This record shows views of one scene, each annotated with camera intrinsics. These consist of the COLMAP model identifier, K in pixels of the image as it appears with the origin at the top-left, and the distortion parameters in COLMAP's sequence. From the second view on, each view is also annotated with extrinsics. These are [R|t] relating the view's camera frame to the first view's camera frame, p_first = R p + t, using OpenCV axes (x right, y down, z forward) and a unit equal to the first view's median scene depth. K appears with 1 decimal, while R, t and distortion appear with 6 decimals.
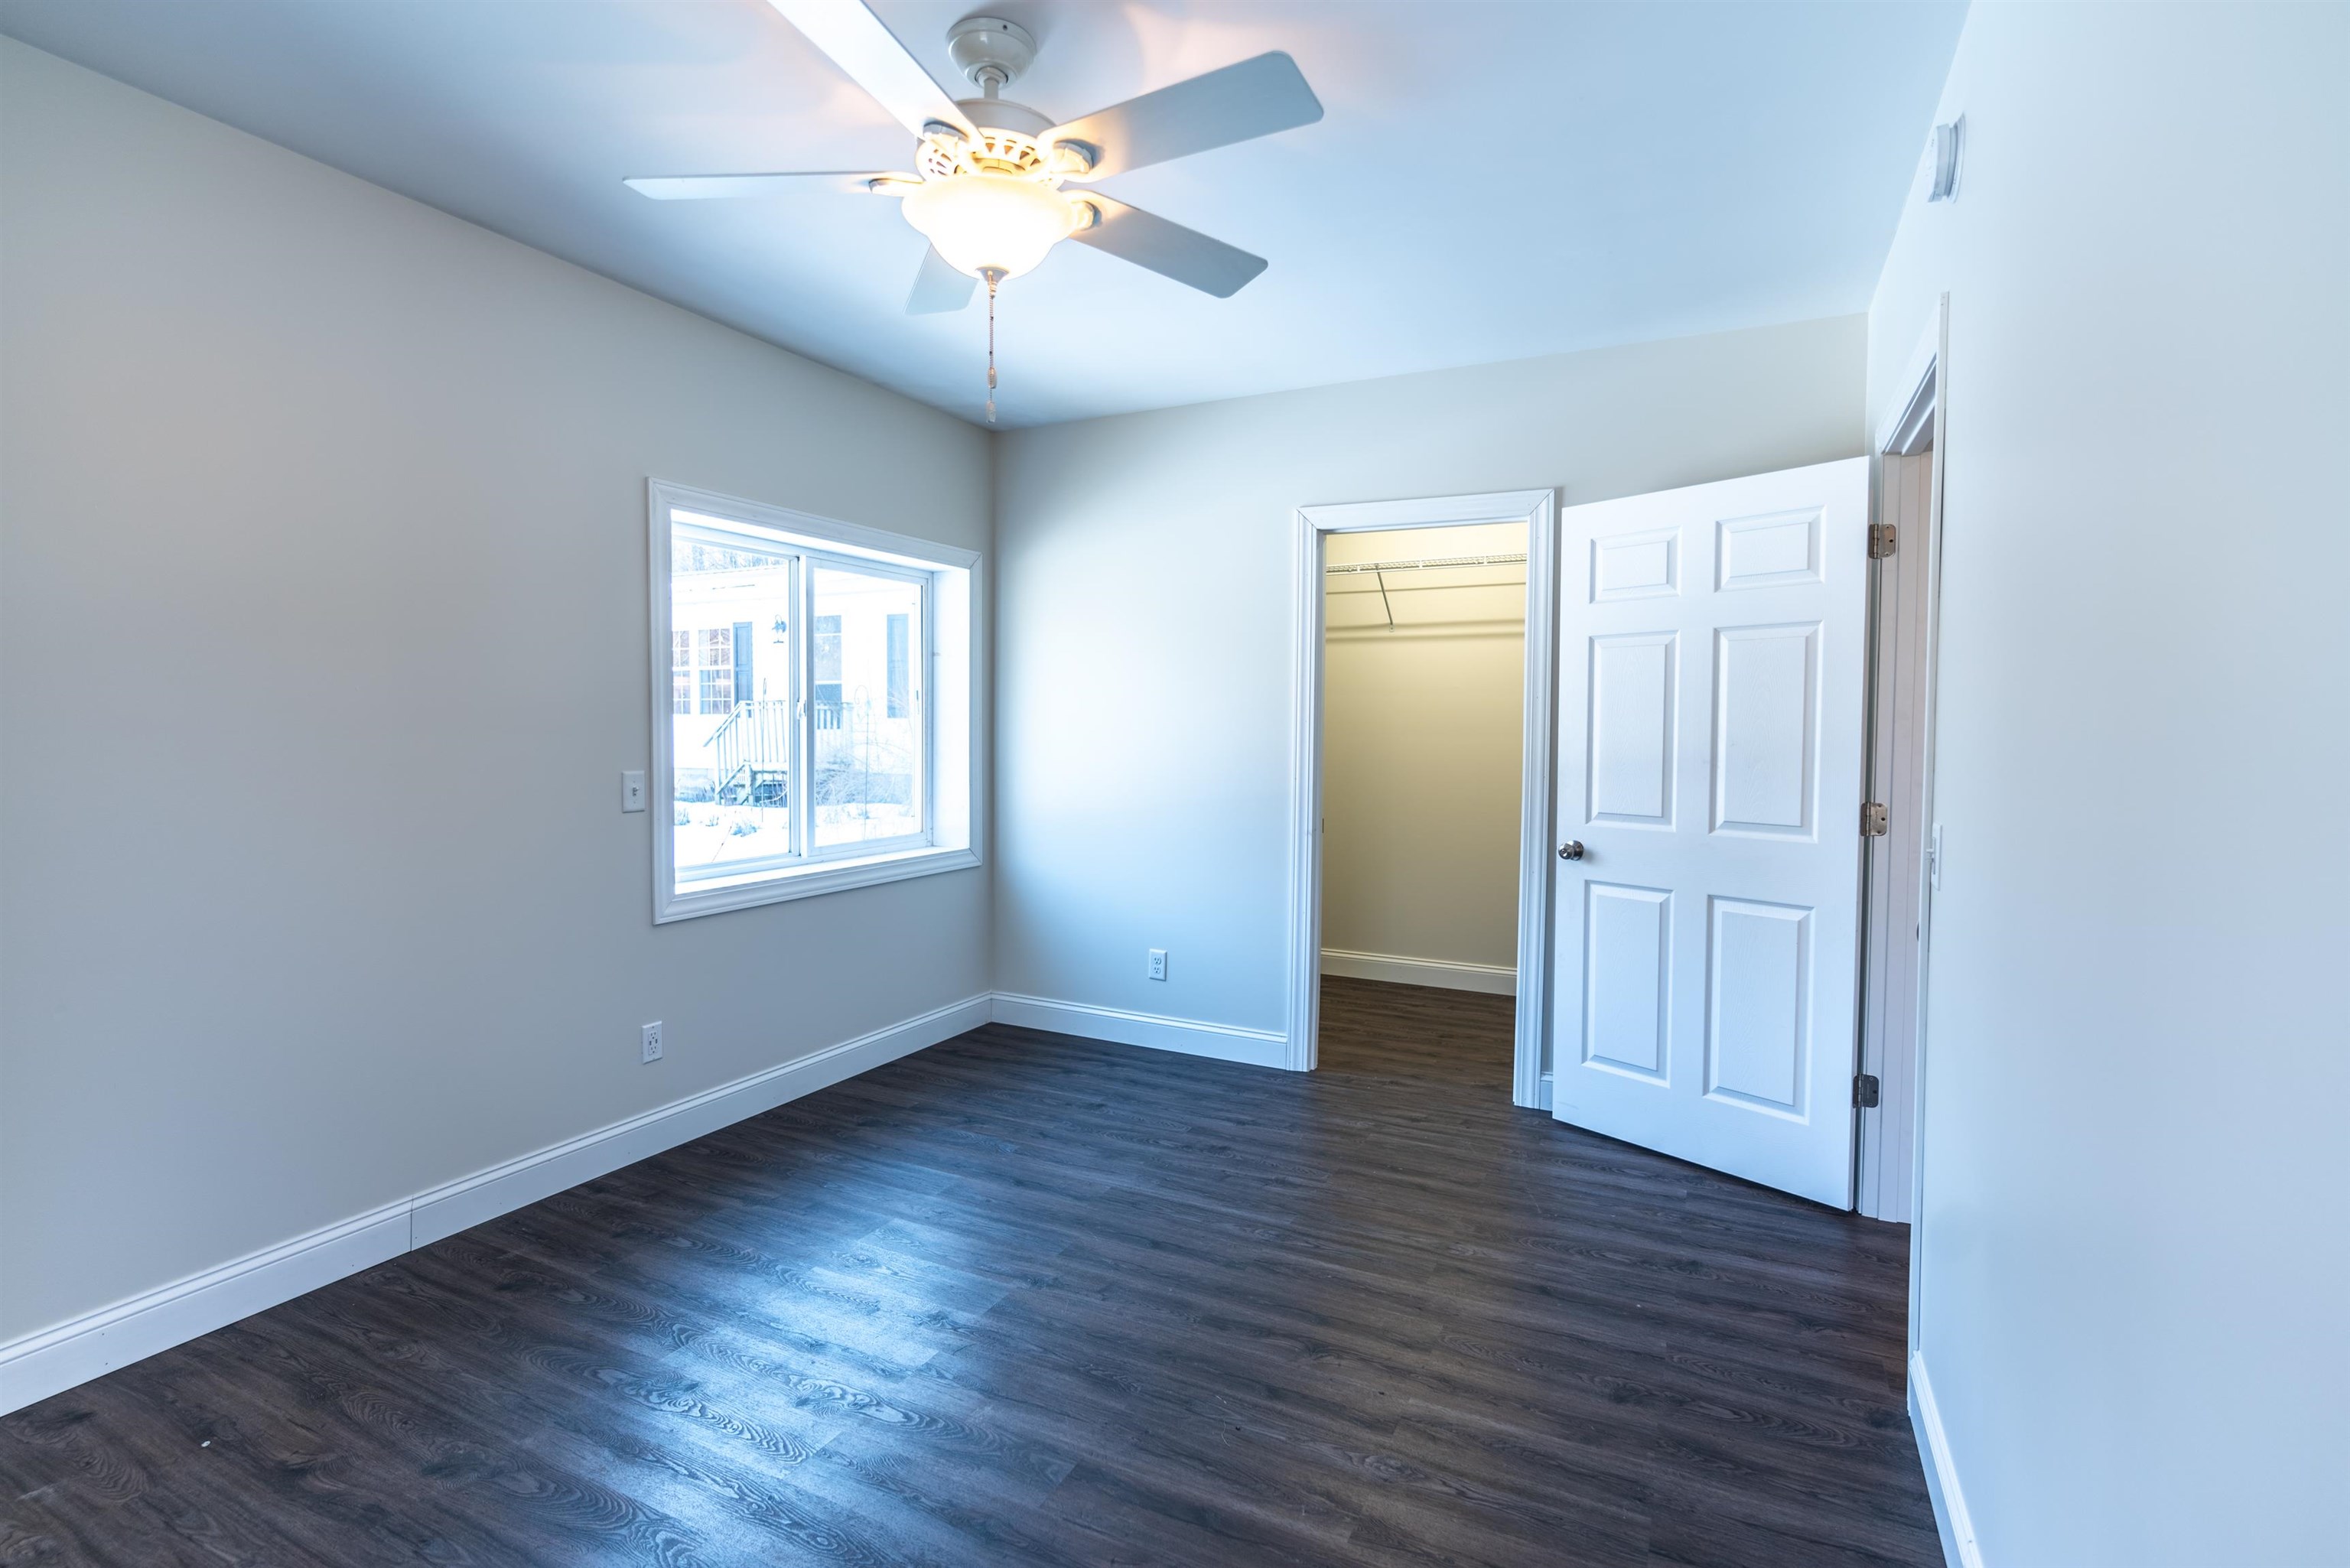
lens RADIAL K [[1132.7, 0, 1168.5], [0, 1132.7, 767.9], [0, 0, 1]] dist [-0.001959, -0.000318]
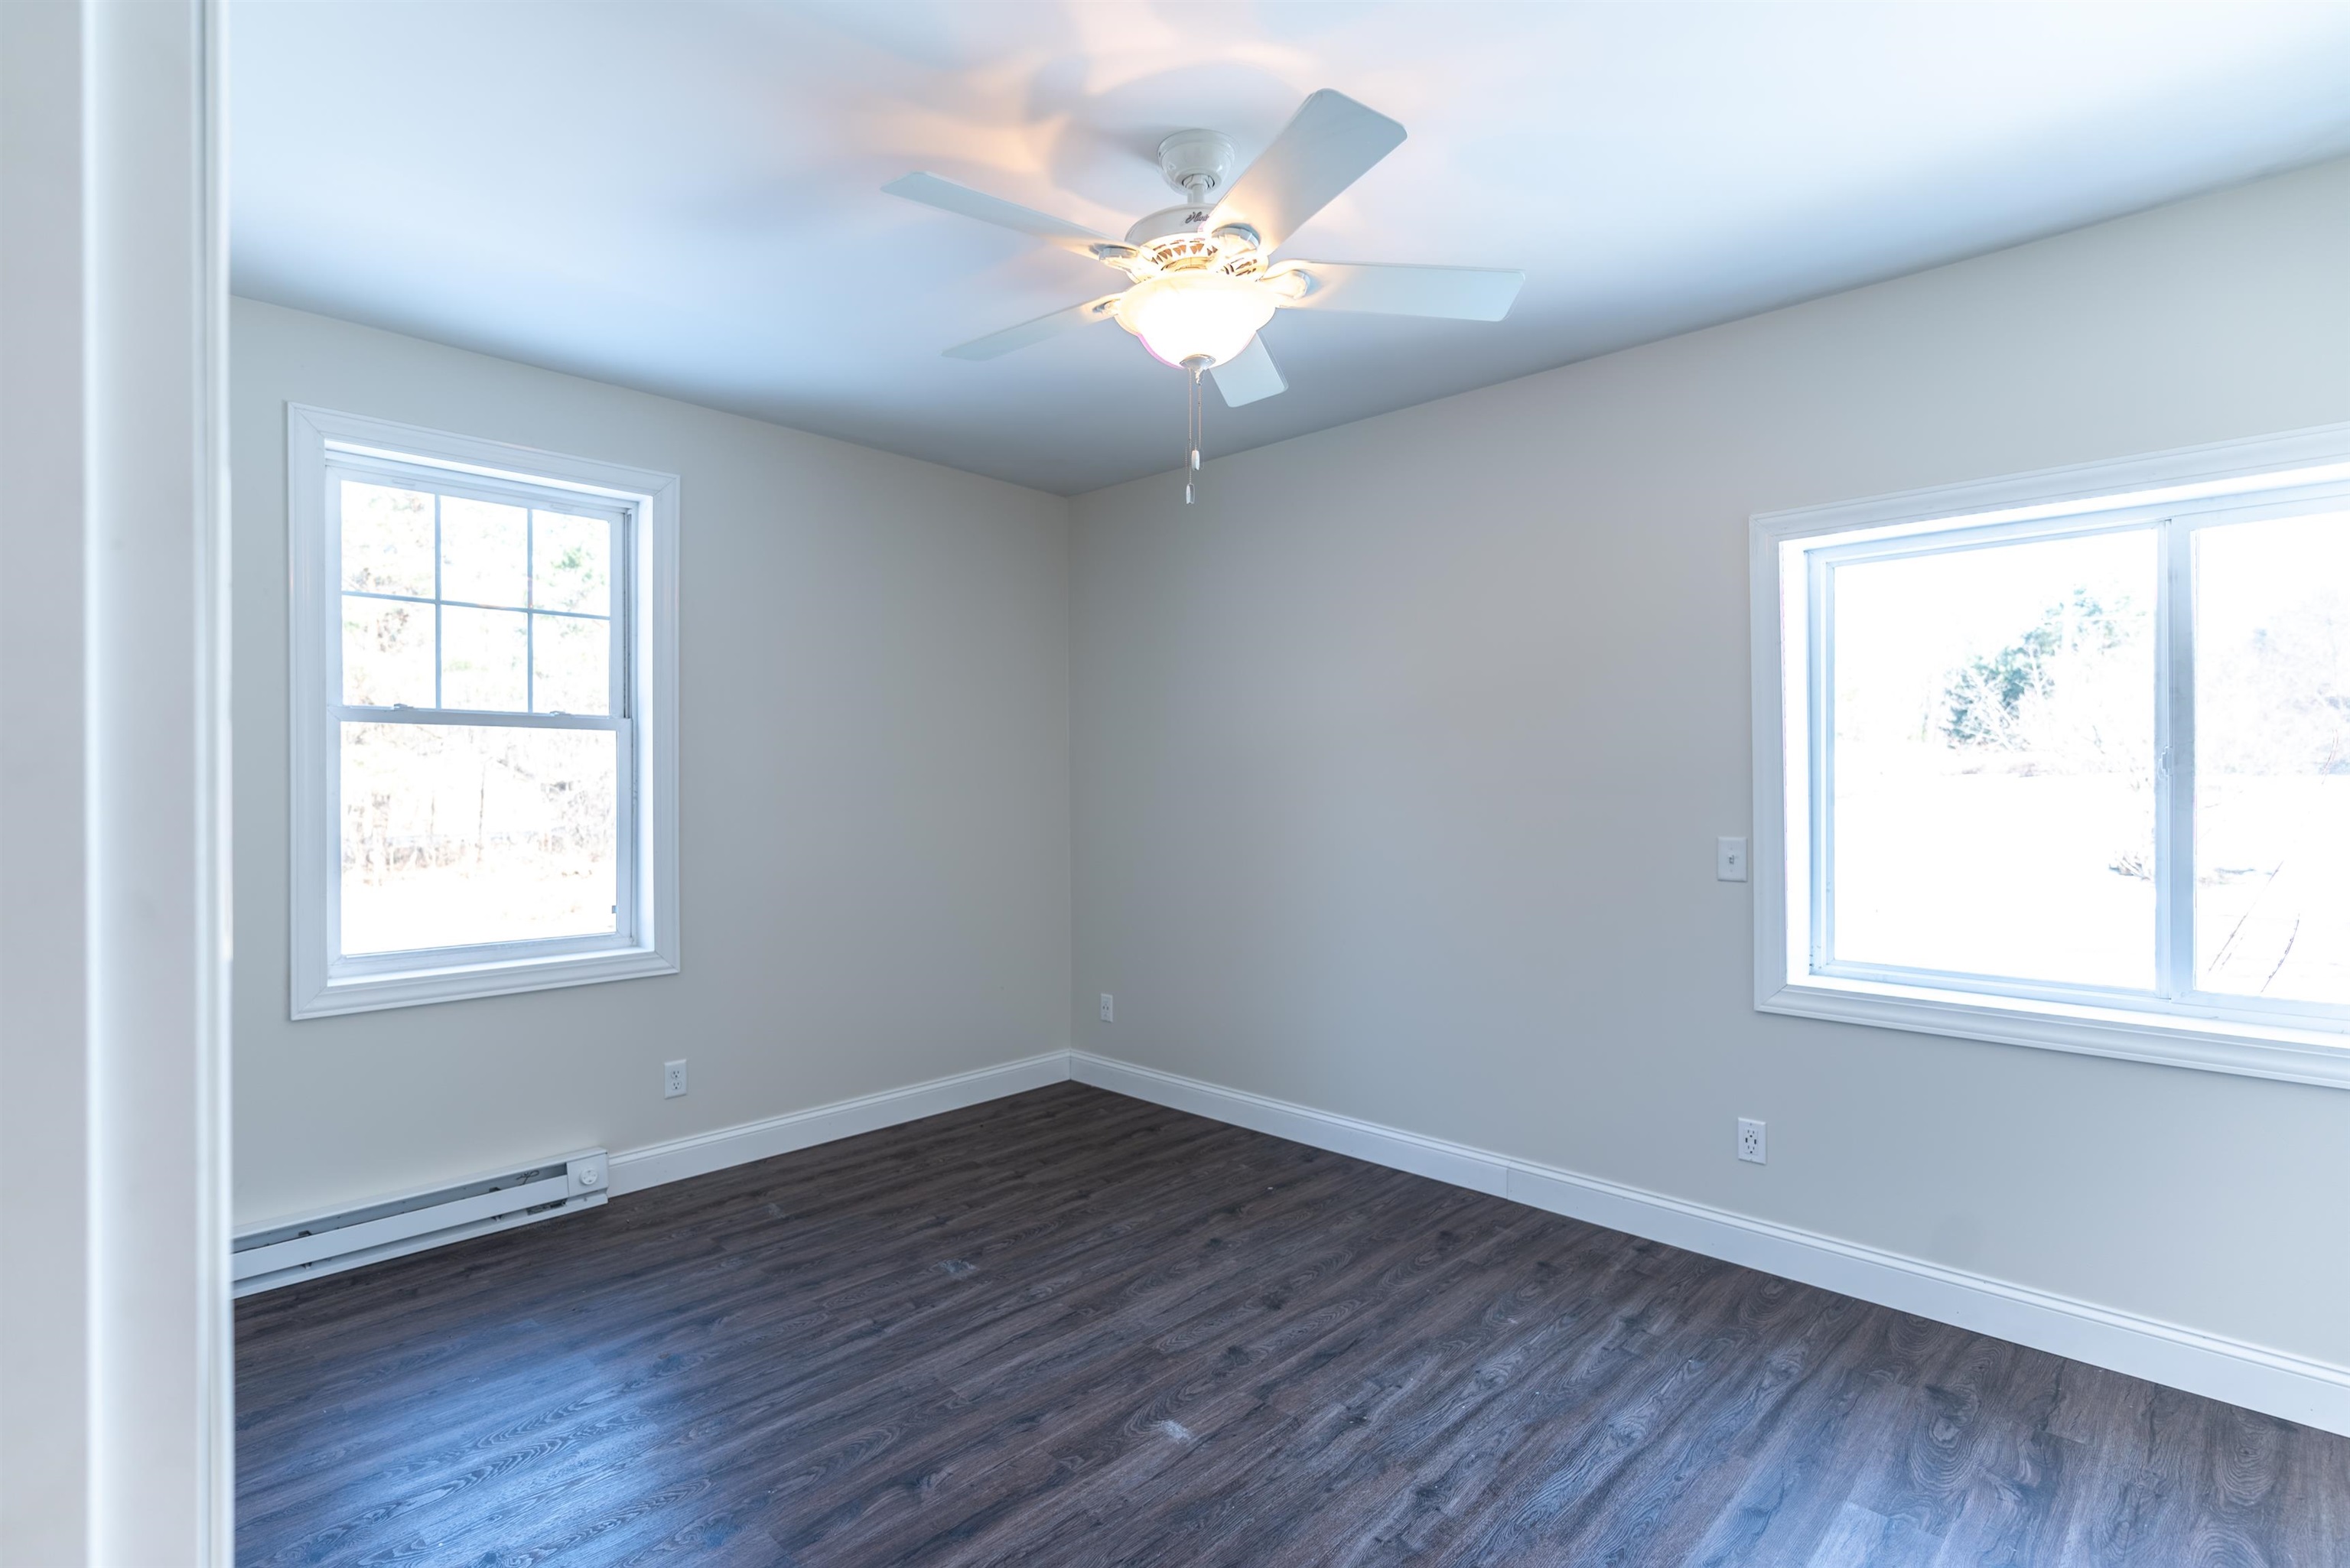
lens RADIAL K [[1132.7, 0, 1175.7], [0, 1132.7, 789.1], [0, 0, 1]] dist [-0.001959, -0.000318]
pose [[-0.304787, -0.003626, -0.952414, 0.584816], [-0.046269, 0.998868, 0.011004, -0.027153], [0.951296, 0.047421, -0.304610, 0.898205]]
